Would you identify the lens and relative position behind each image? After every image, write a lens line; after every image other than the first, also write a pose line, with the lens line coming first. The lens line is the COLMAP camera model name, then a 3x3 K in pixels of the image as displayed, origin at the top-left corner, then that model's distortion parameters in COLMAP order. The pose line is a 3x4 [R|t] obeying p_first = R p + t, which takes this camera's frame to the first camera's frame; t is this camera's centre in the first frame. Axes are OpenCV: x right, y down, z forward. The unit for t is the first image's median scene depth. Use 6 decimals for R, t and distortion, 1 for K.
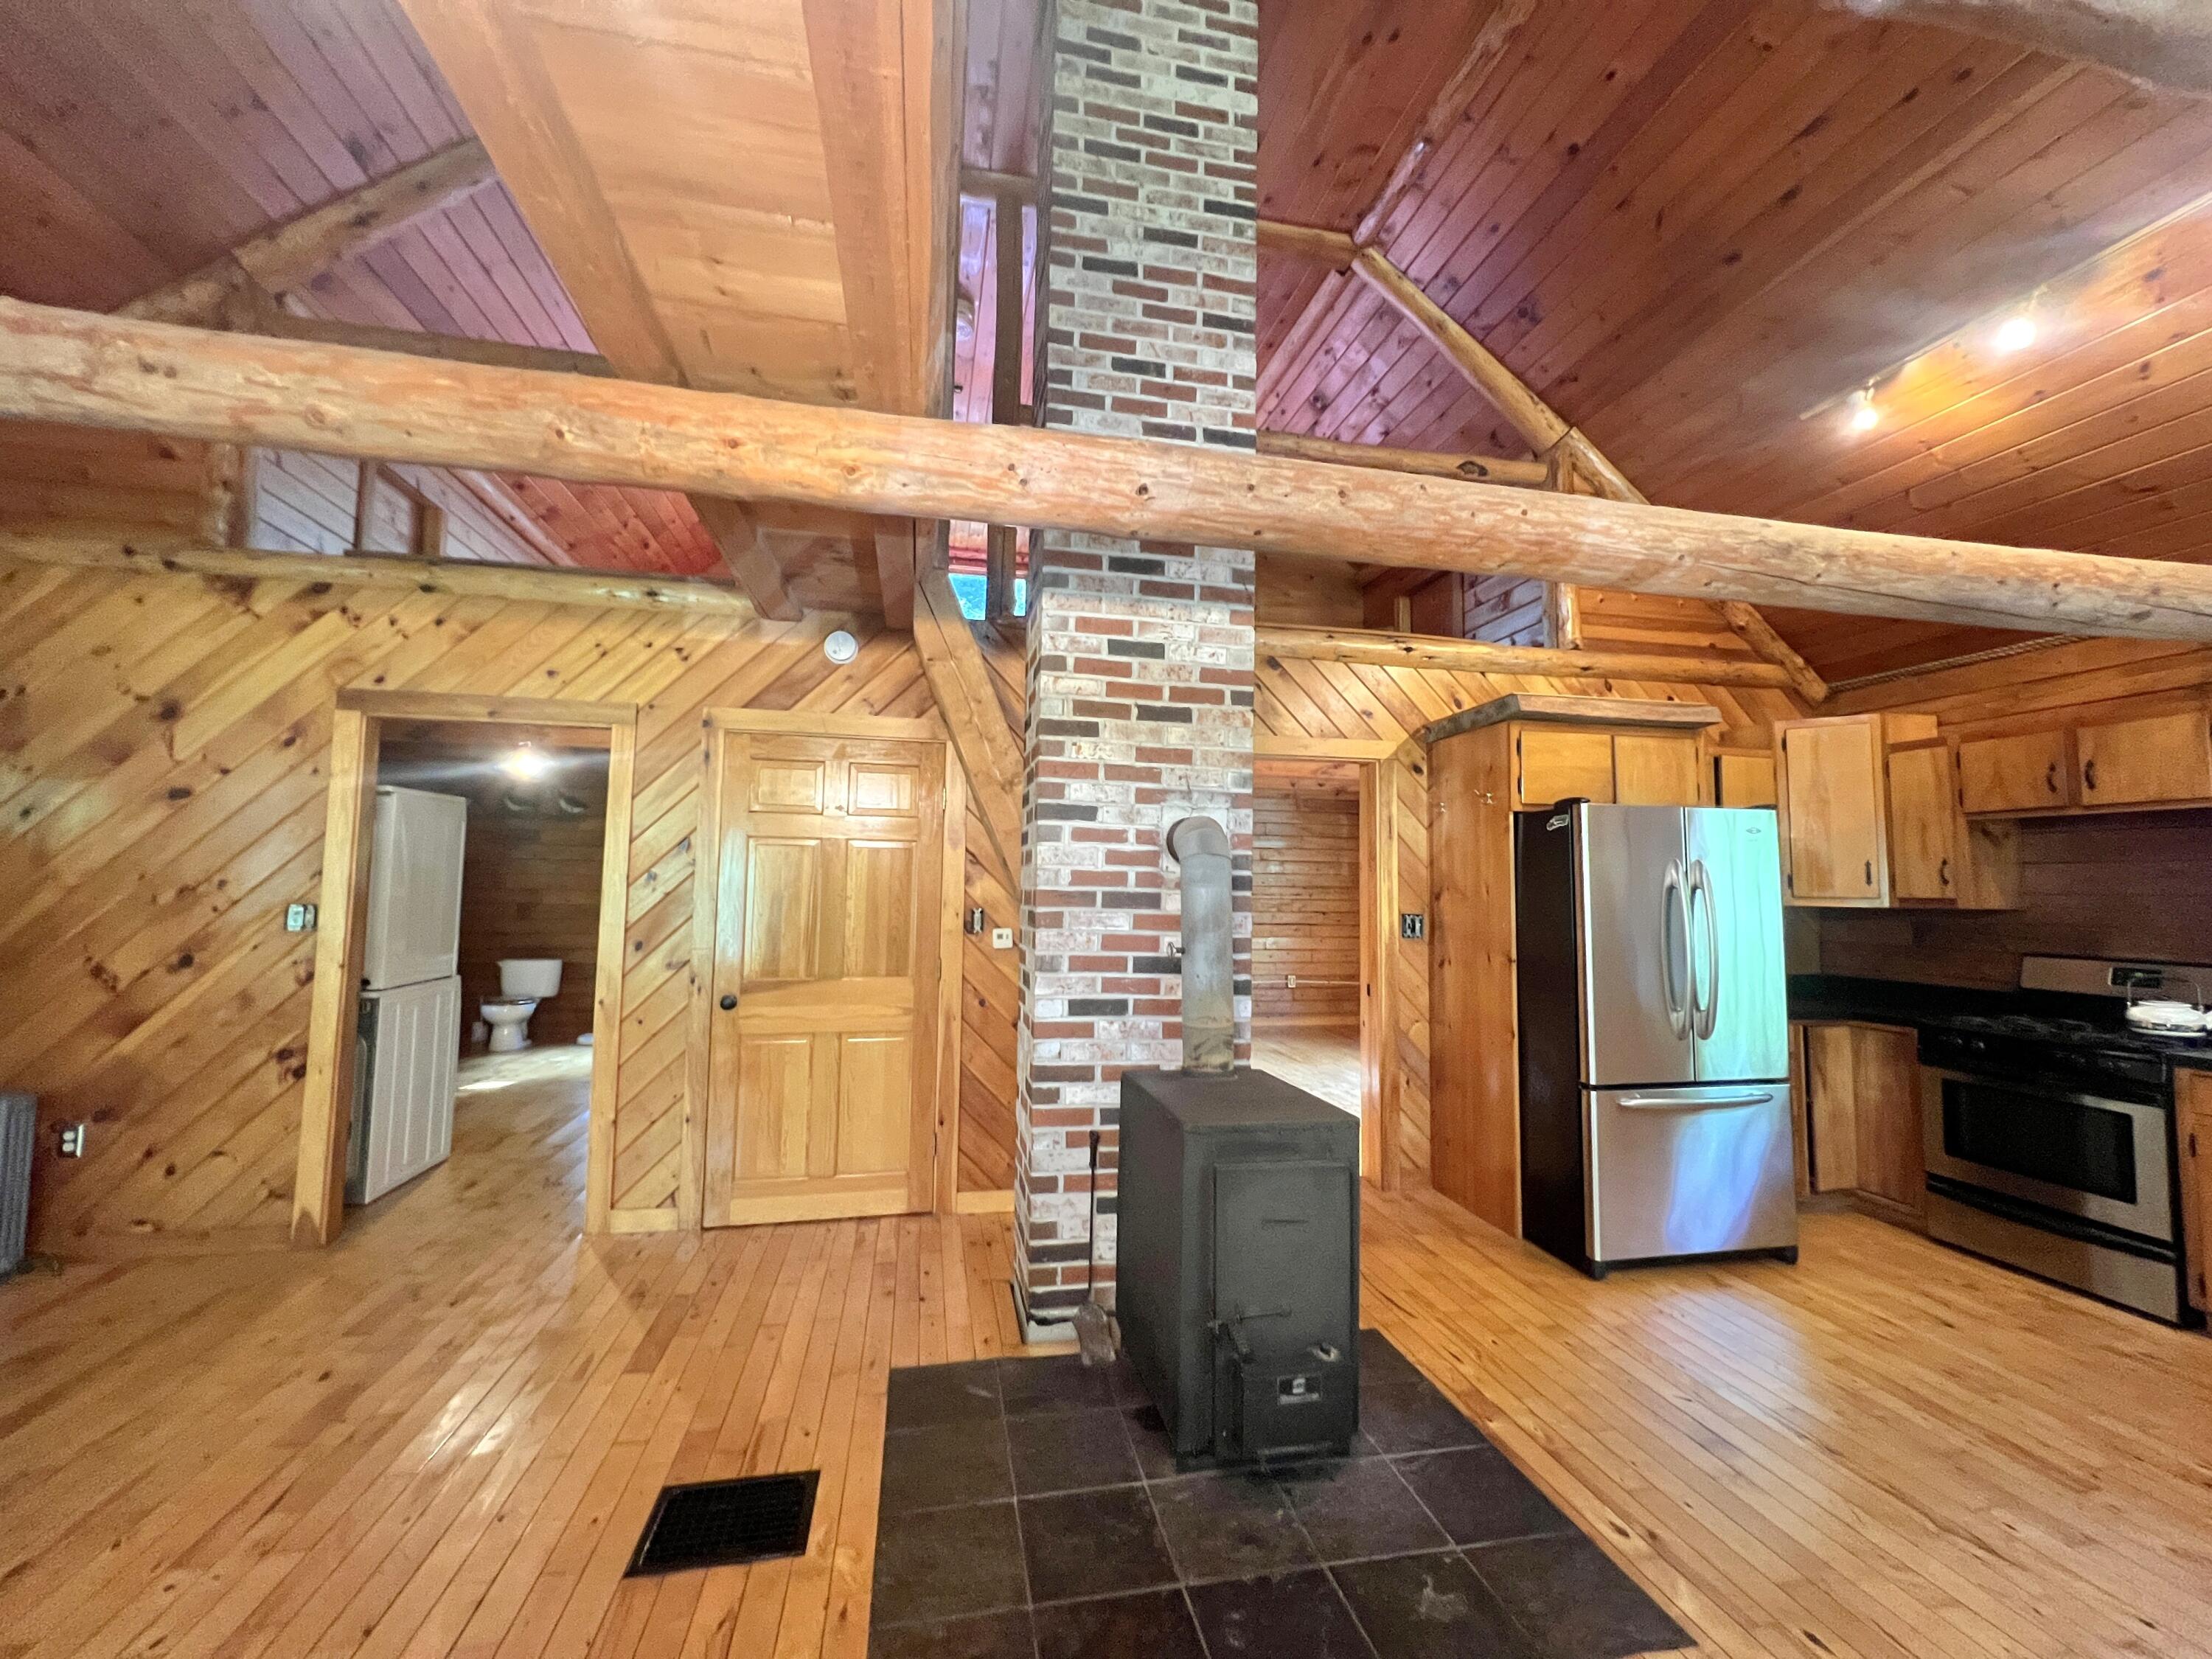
lens RADIAL K [[893.7, 0, 1106.0], [0, 893.7, 829.5], [0, 0, 1]] dist [0.002113, 0.000591]
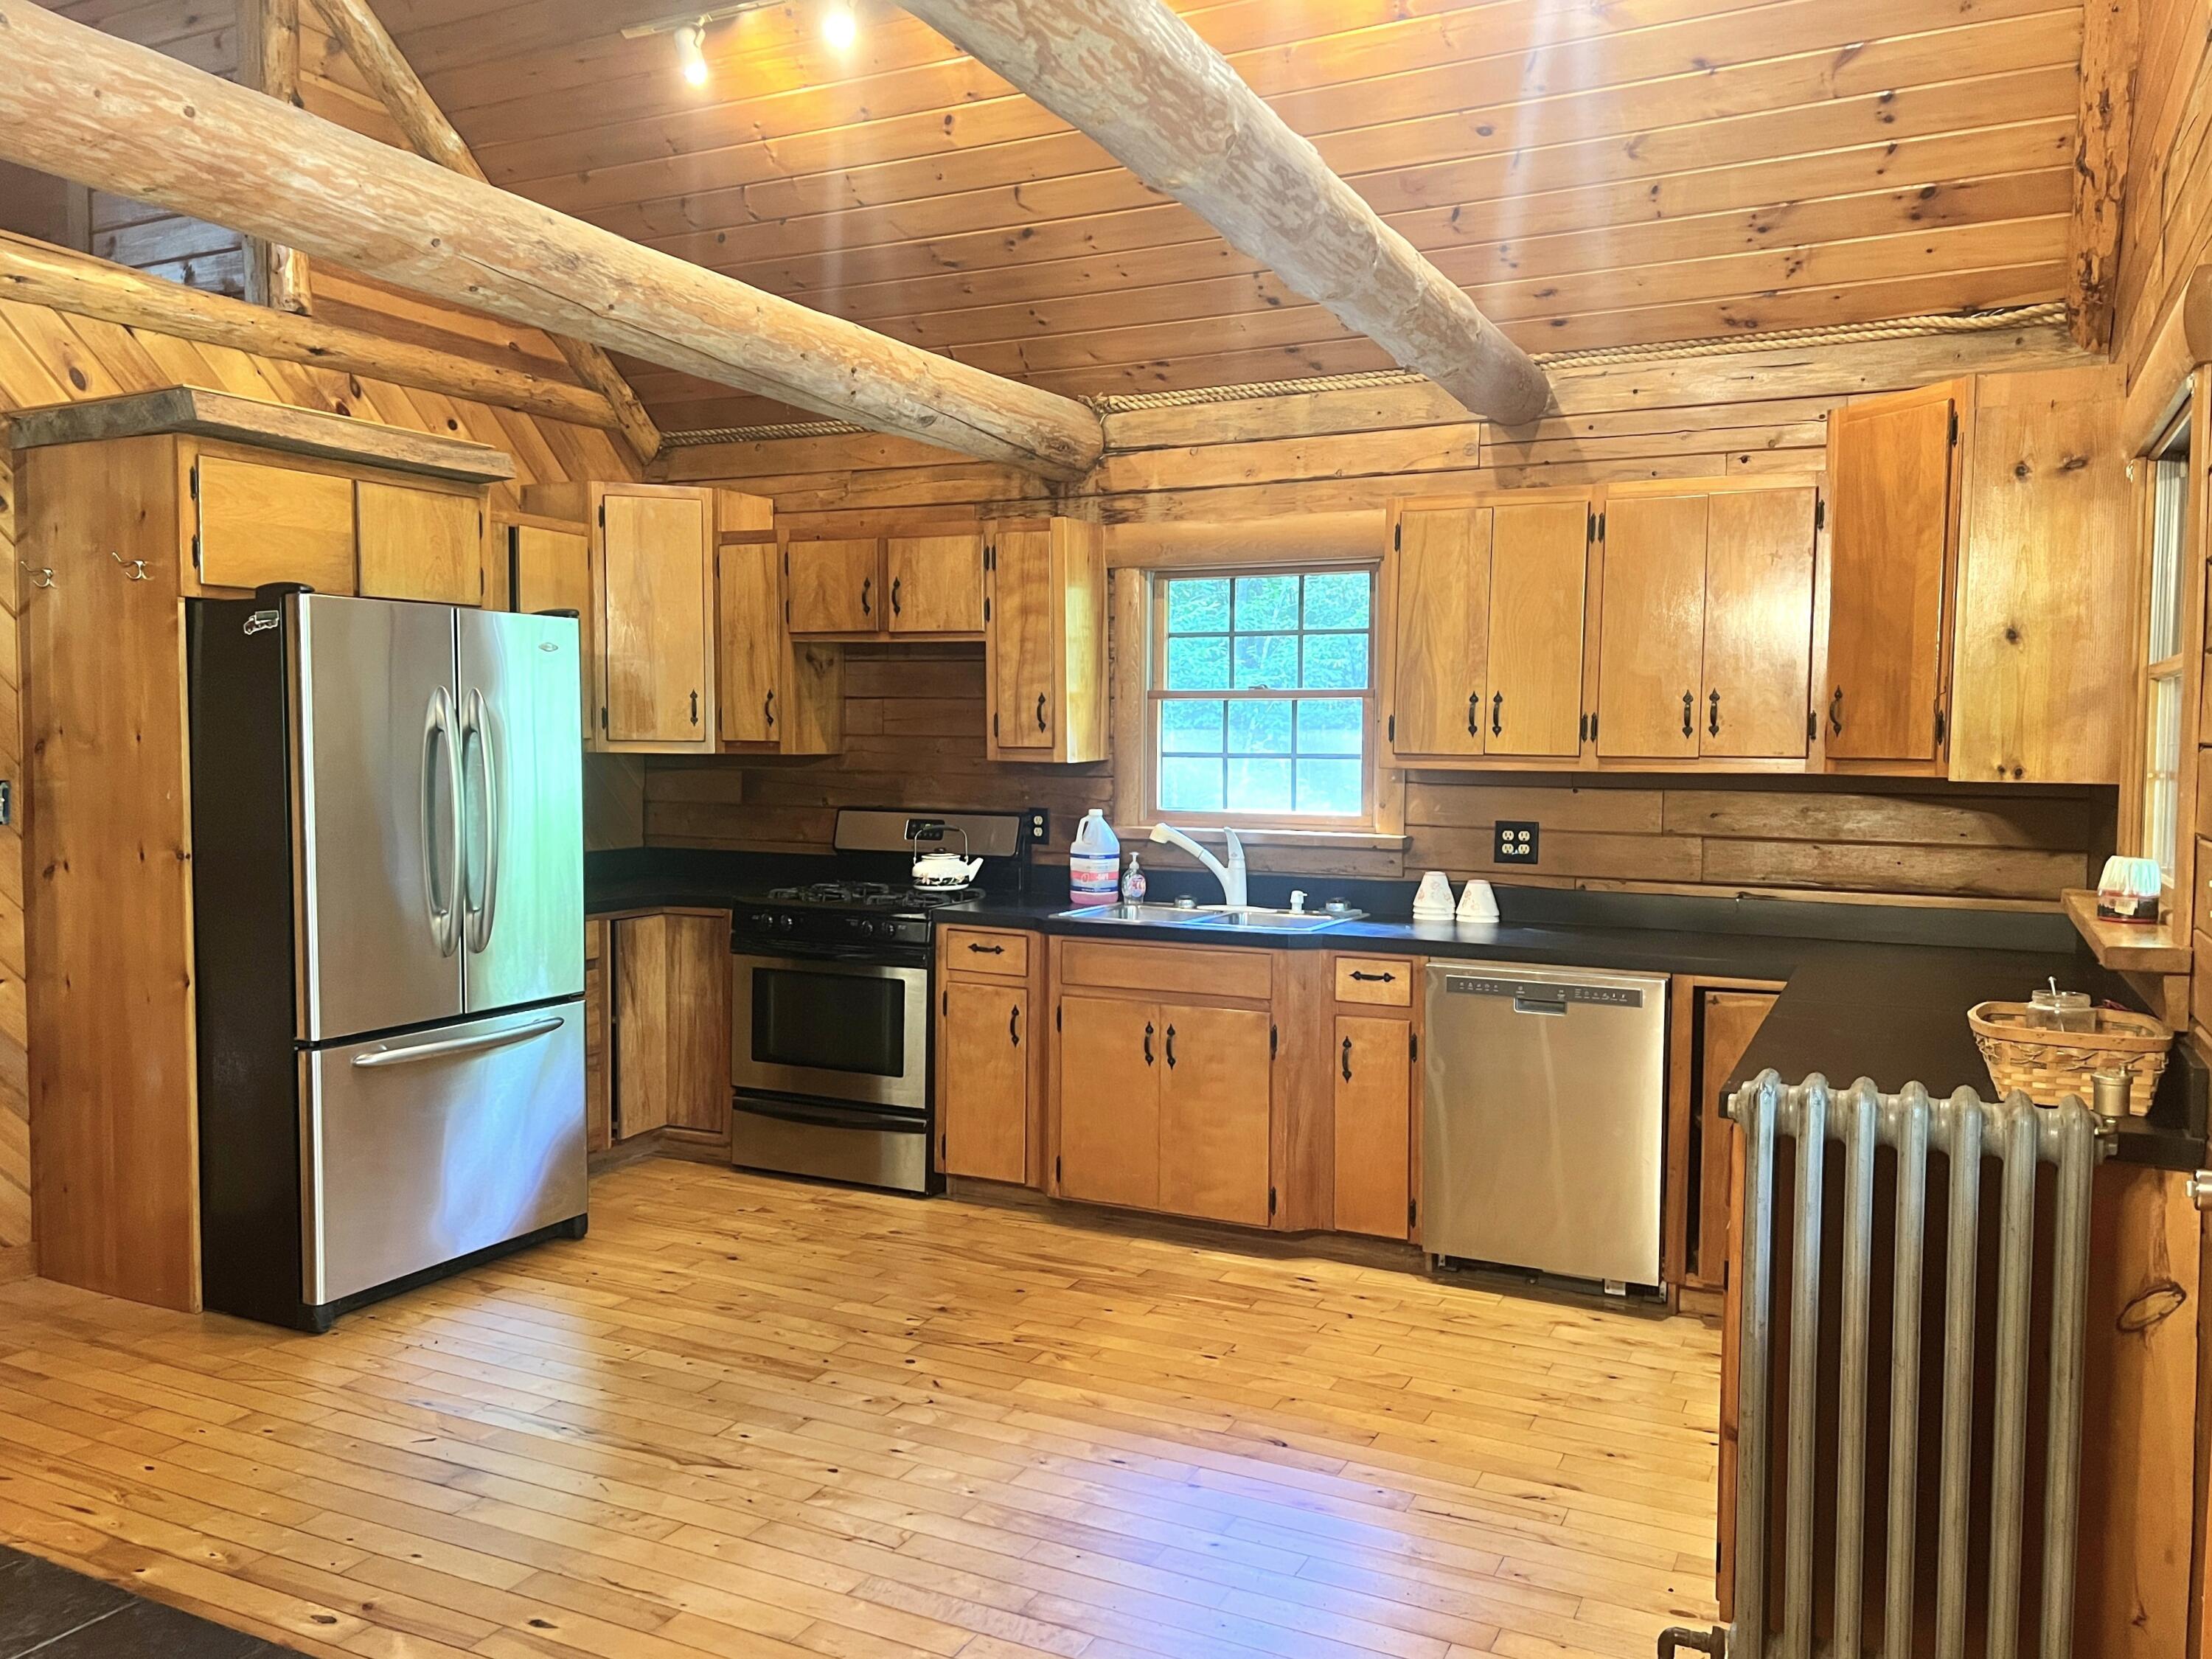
lens RADIAL K [[1681.2, 0, 1106.0], [0, 1681.2, 829.5], [0, 0, 1]] dist [0.044851, -0.055676]
pose [[0.611219, -0.051496, 0.789785, -0.051145], [-0.052647, 0.993026, 0.105491, -0.019099], [-0.789709, -0.106058, 0.604245, -0.143759]]
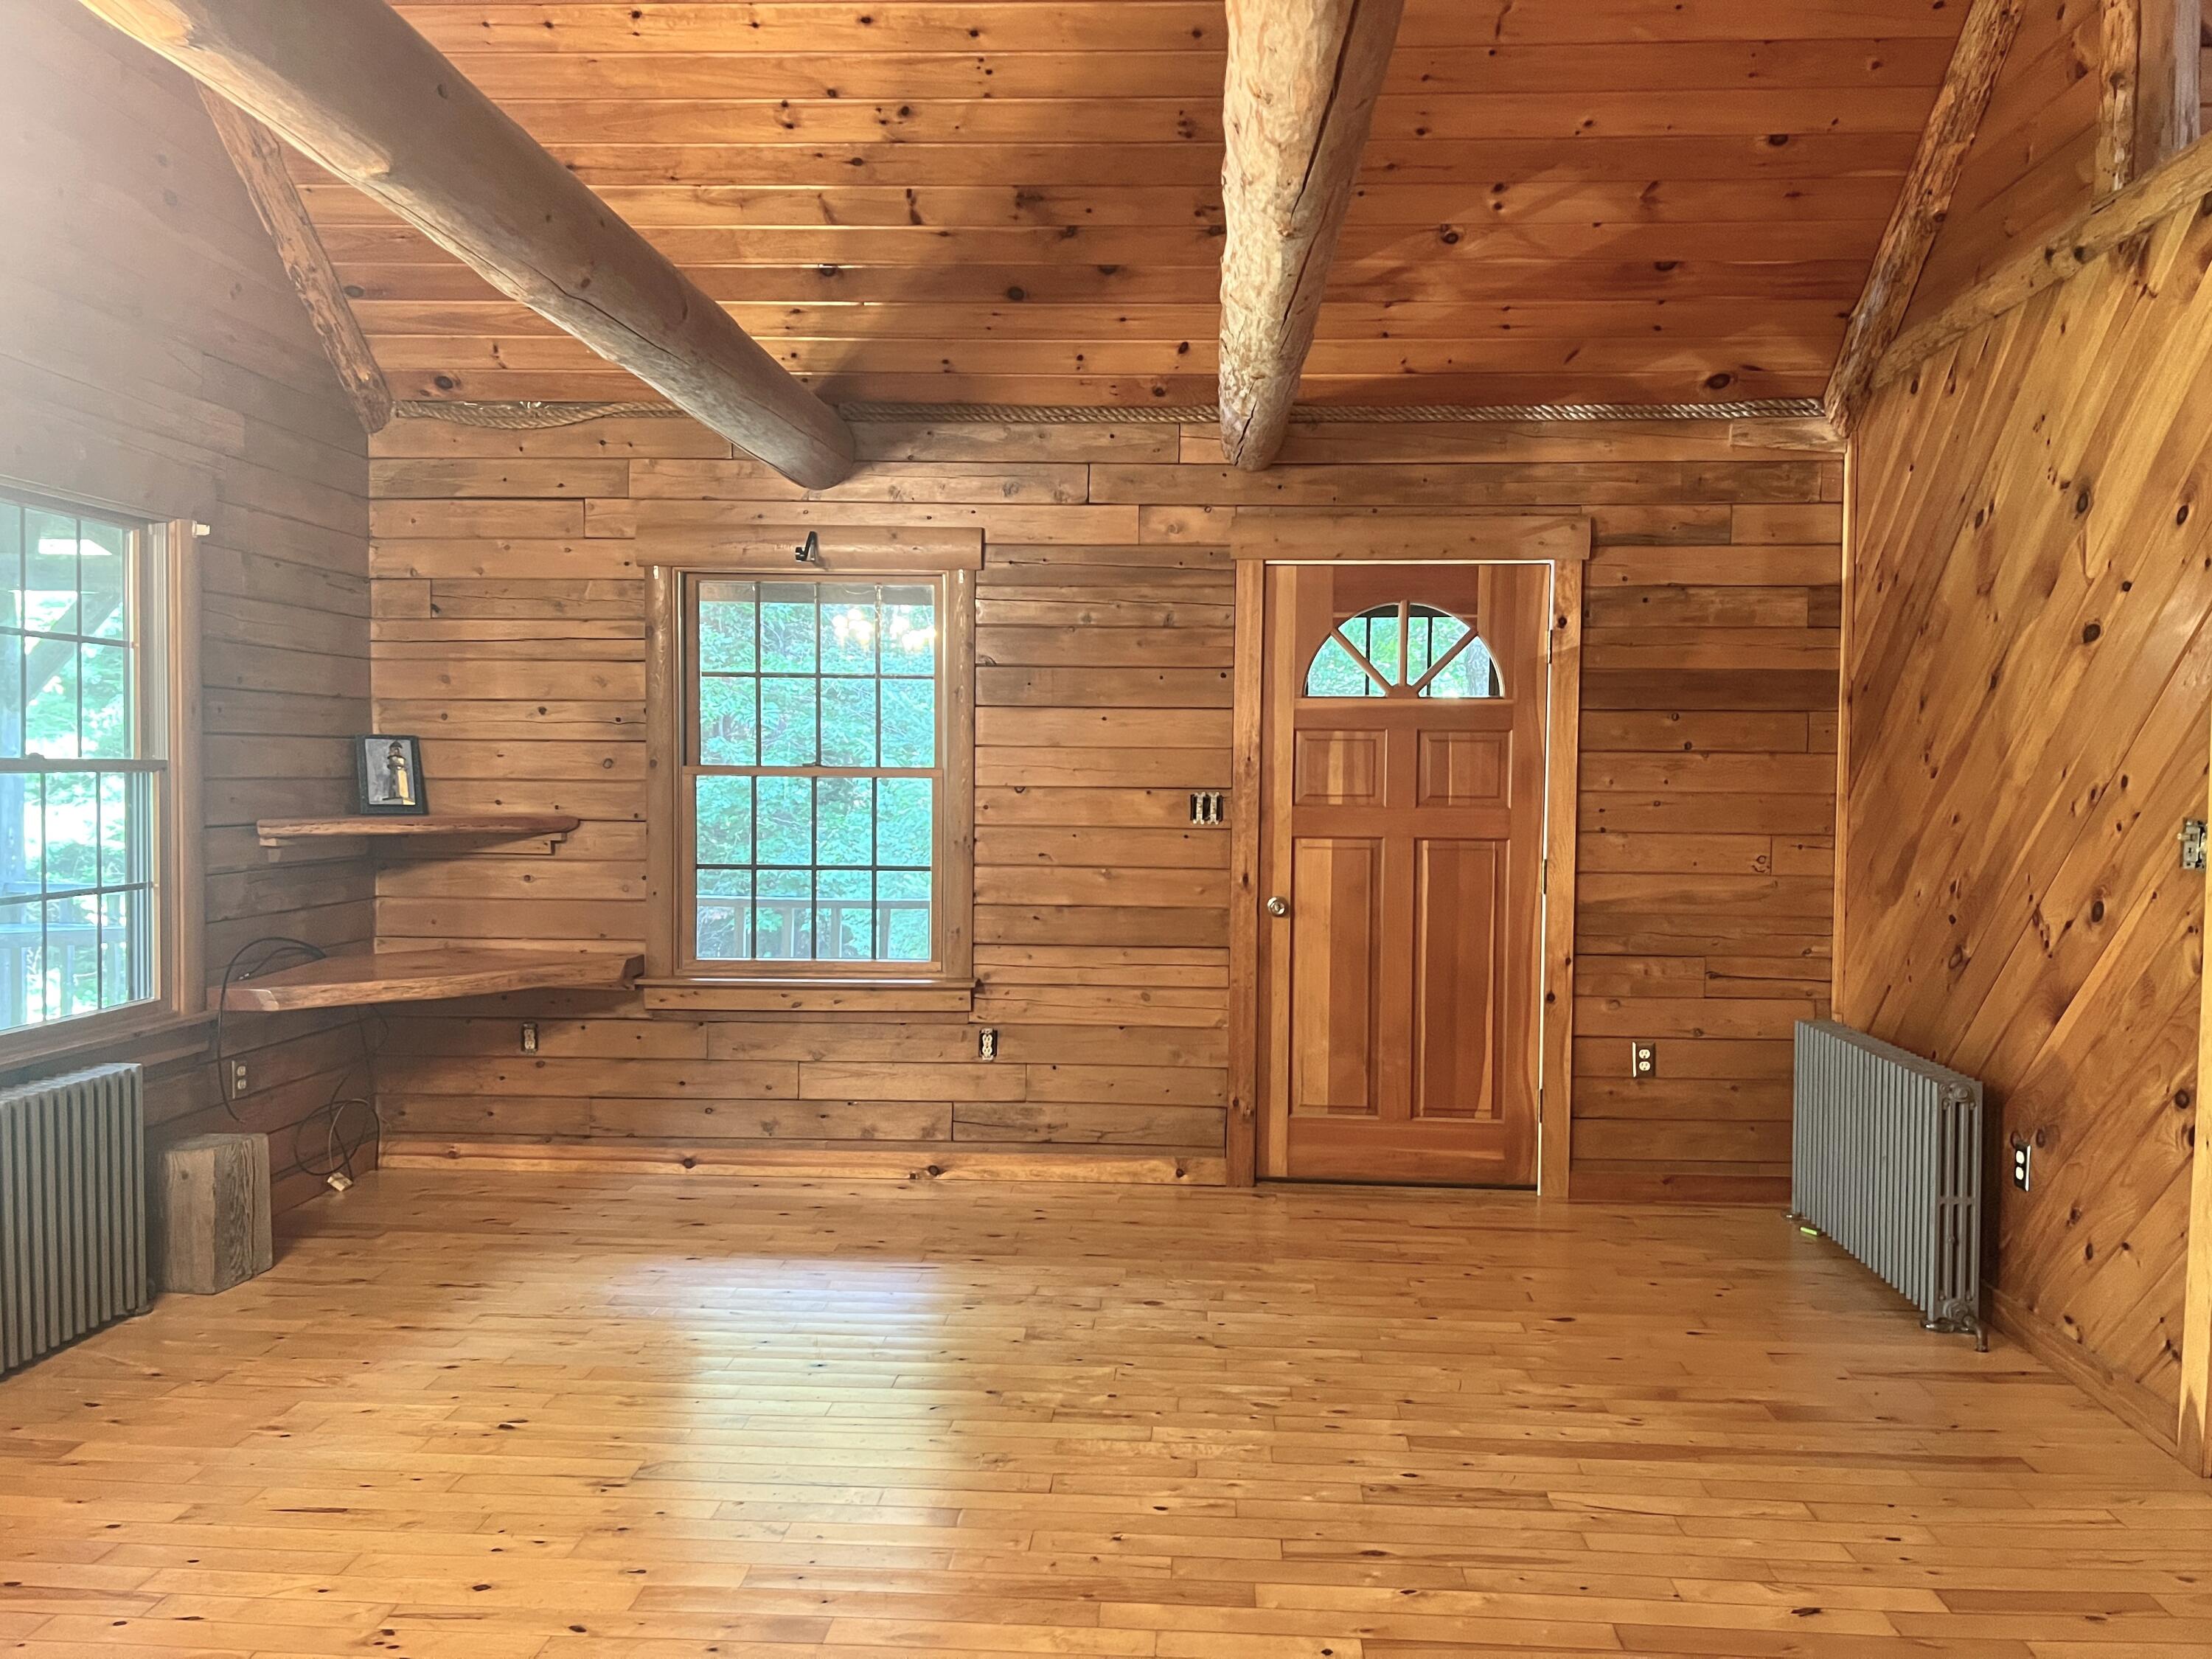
lens RADIAL K [[1681.2, 0, 1106.0], [0, 1681.2, 829.5], [0, 0, 1]] dist [0.044851, -0.055676]
pose [[-0.247000, 0.025959, -0.968668, 0.125331], [0.054631, 0.998424, 0.012826, 0.021996], [0.967474, -0.049751, -0.248029, 0.341536]]
